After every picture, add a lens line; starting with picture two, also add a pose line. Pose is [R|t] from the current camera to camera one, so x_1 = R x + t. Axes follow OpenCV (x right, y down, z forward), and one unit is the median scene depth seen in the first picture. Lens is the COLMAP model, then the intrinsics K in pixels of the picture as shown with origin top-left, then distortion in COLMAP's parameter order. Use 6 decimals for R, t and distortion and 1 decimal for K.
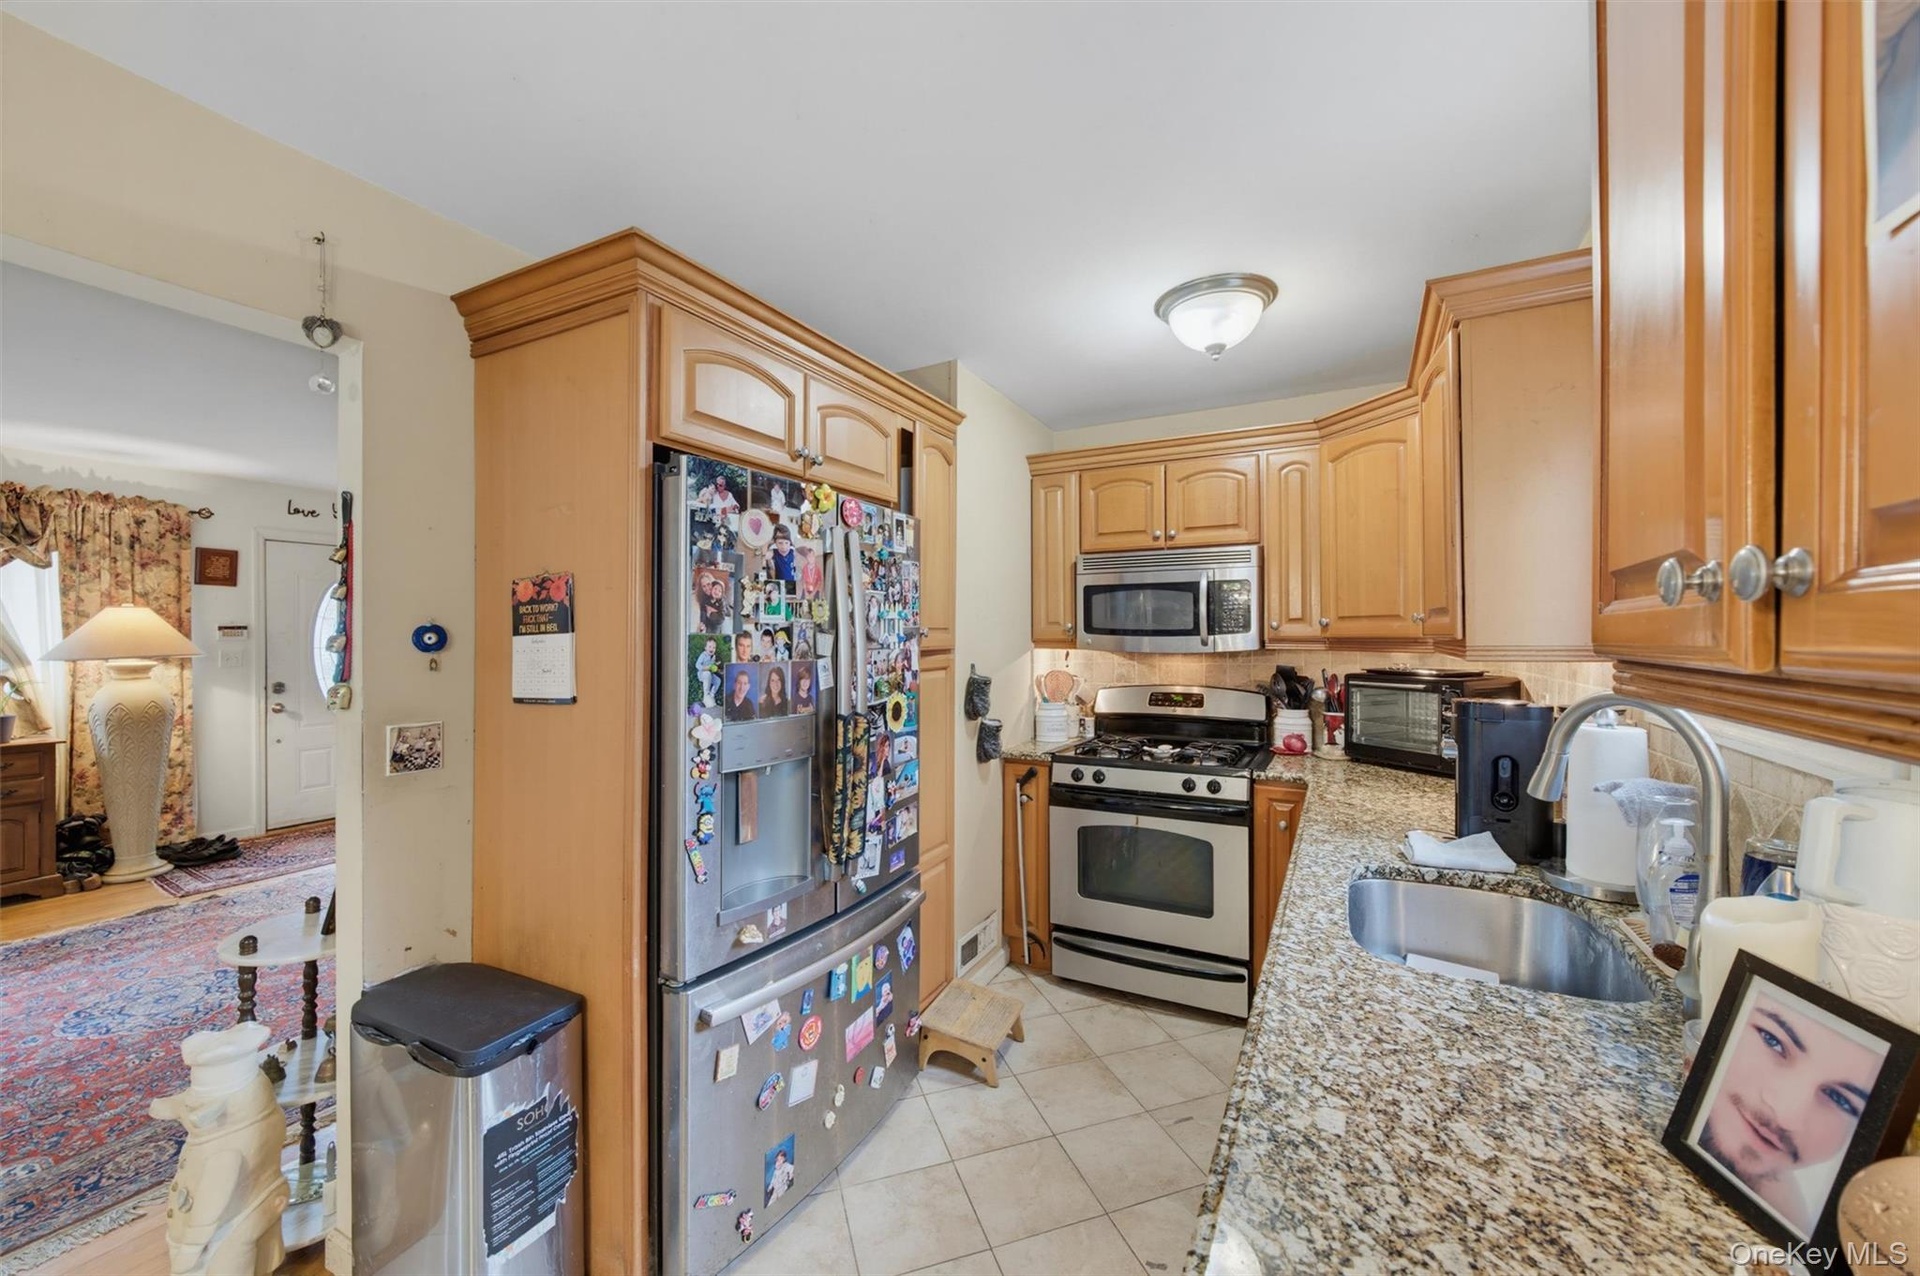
lens RADIAL K [[721.1, 0, 969.1], [0, 721.1, 631.7], [0, 0, 1]] dist [-0.016770, 0.000012]
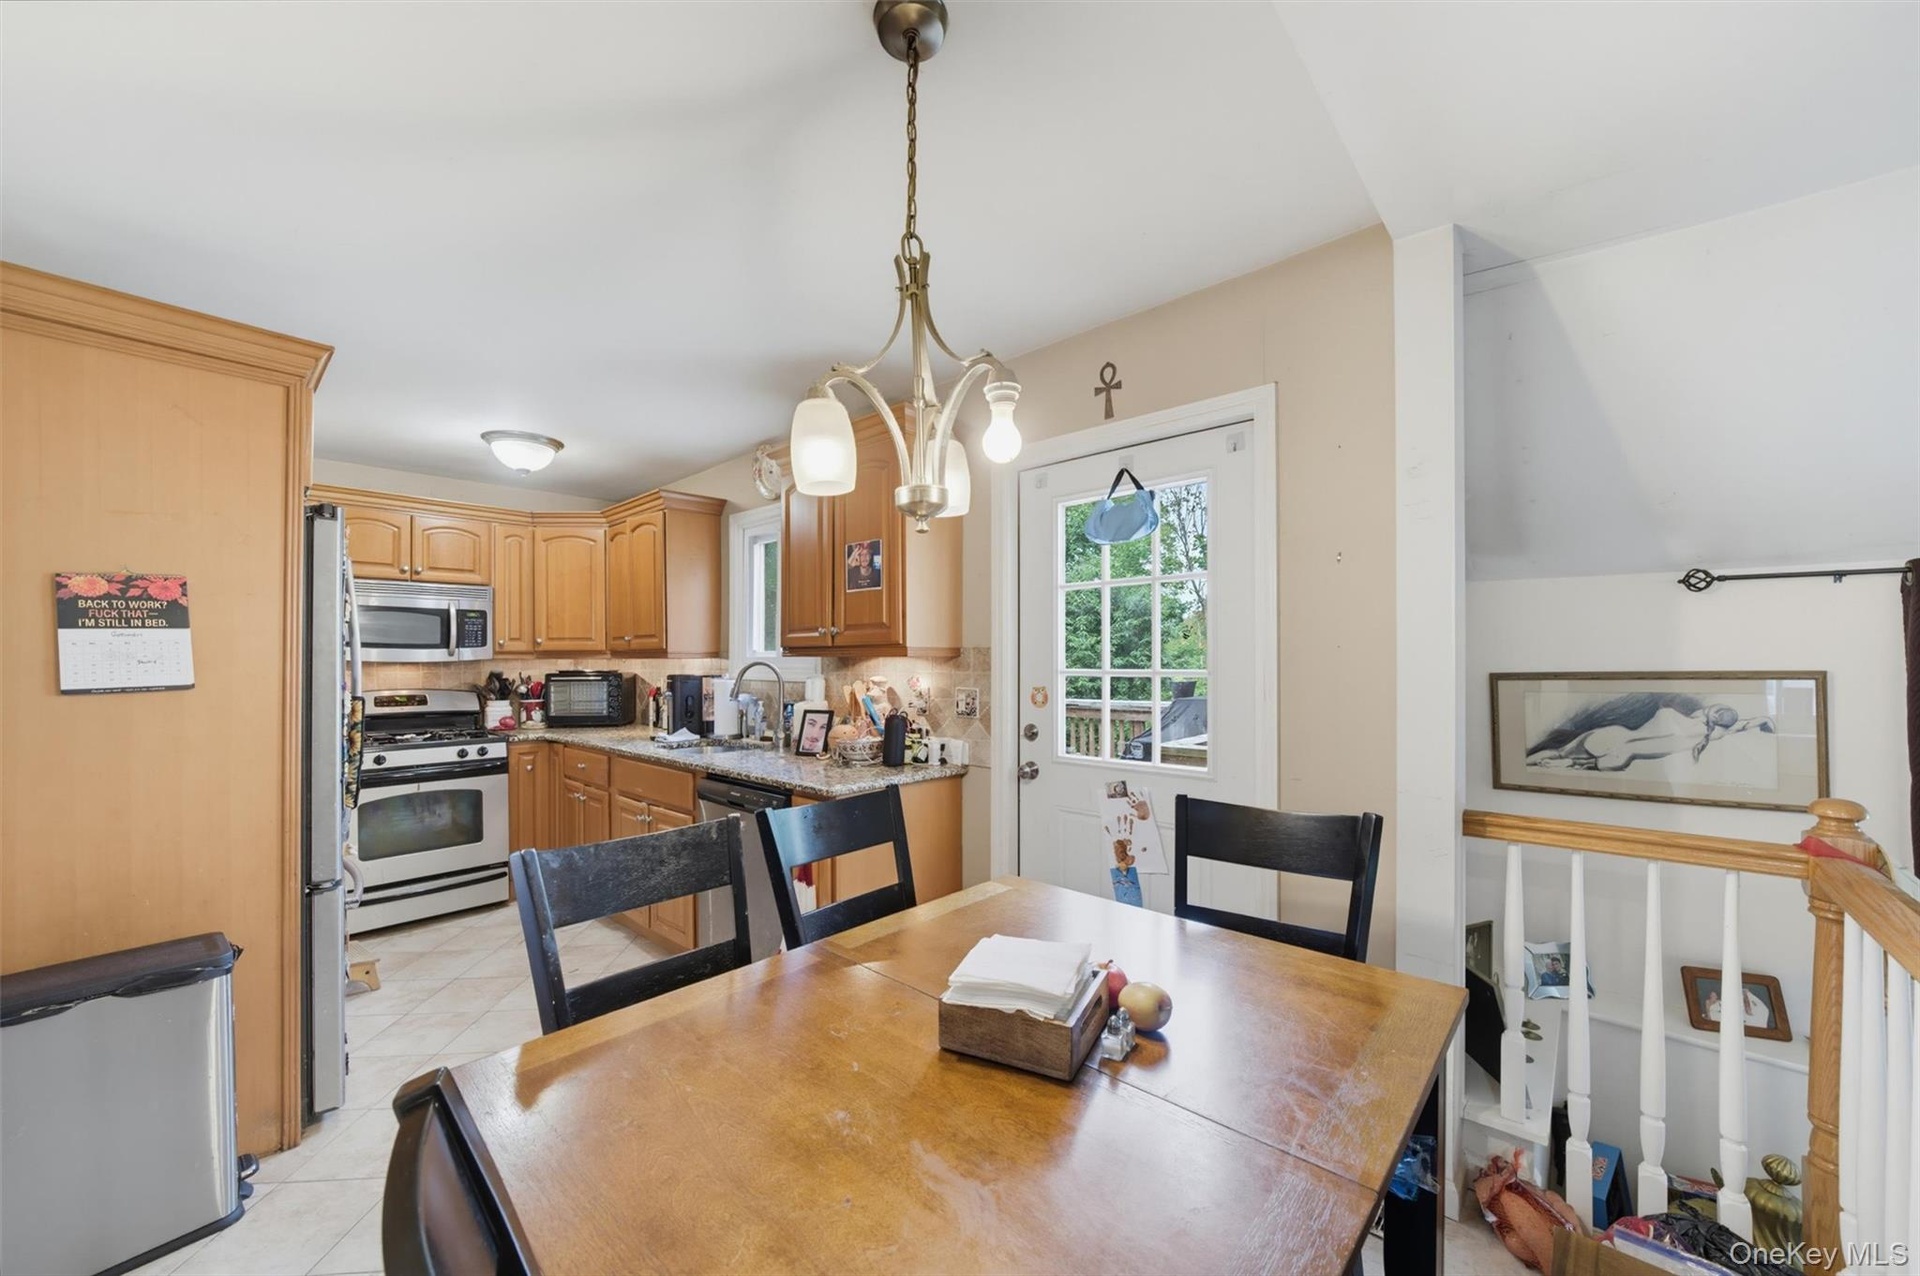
lens RADIAL K [[703.3, 0, 960.4], [0, 703.3, 667.4], [0, 0, 1]] dist [-0.015396, 0.004449]
pose [[0.246827, -0.007409, 0.969031, -0.695123], [-0.000776, 0.999969, 0.007843, 0.028643], [-0.969059, -0.002688, 0.246814, -0.255491]]
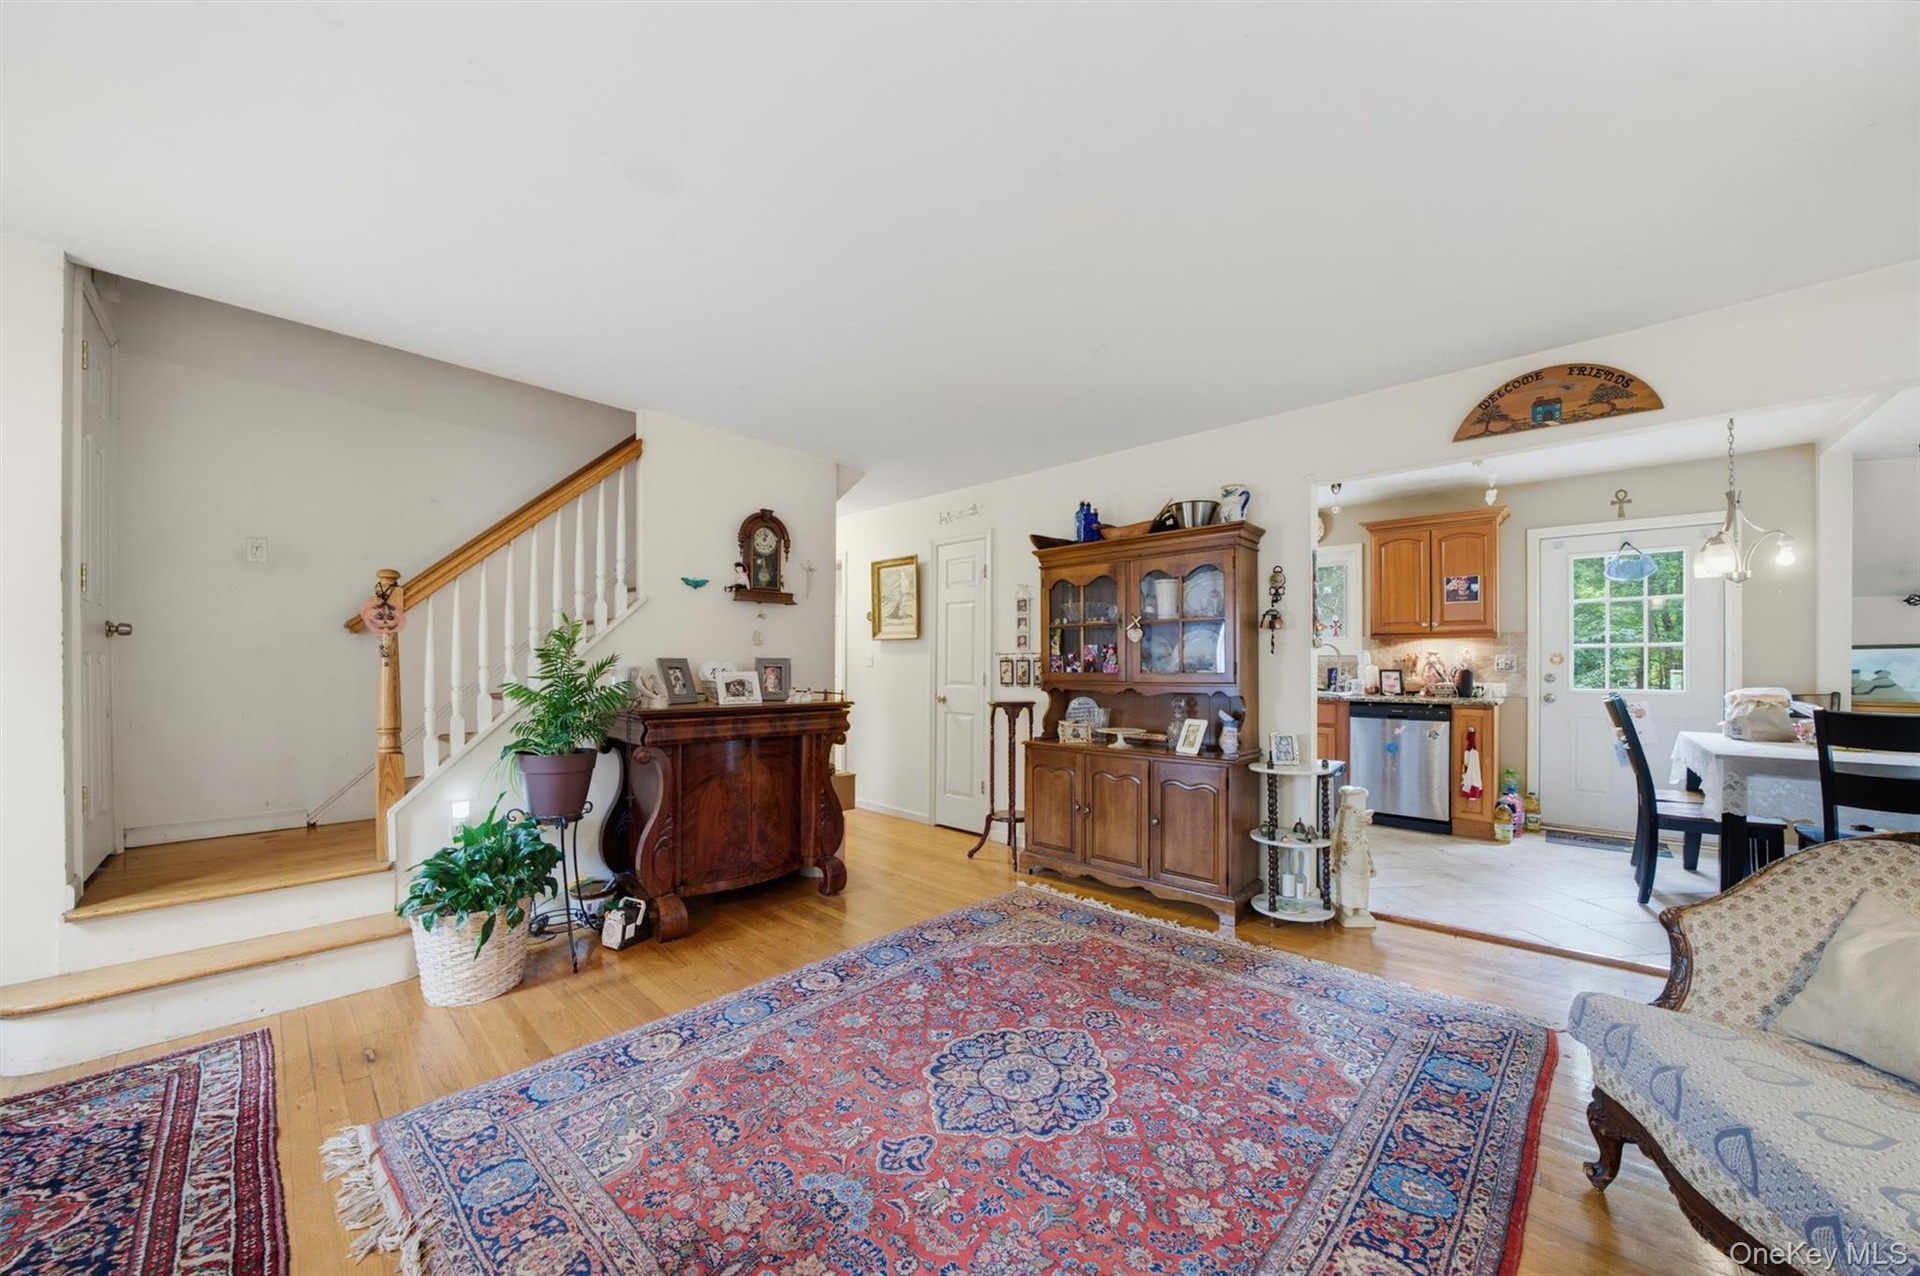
lens RADIAL K [[666.3, 0, 966.9], [0, 666.3, 671.5], [0, 0, 1]] dist [-0.024352, 0.000348]
pose [[0.245876, -0.009372, 0.969256, -1.608426], [0.000961, 0.999955, 0.009425, 0.082660], [-0.969301, -0.001386, 0.245874, 0.779085]]
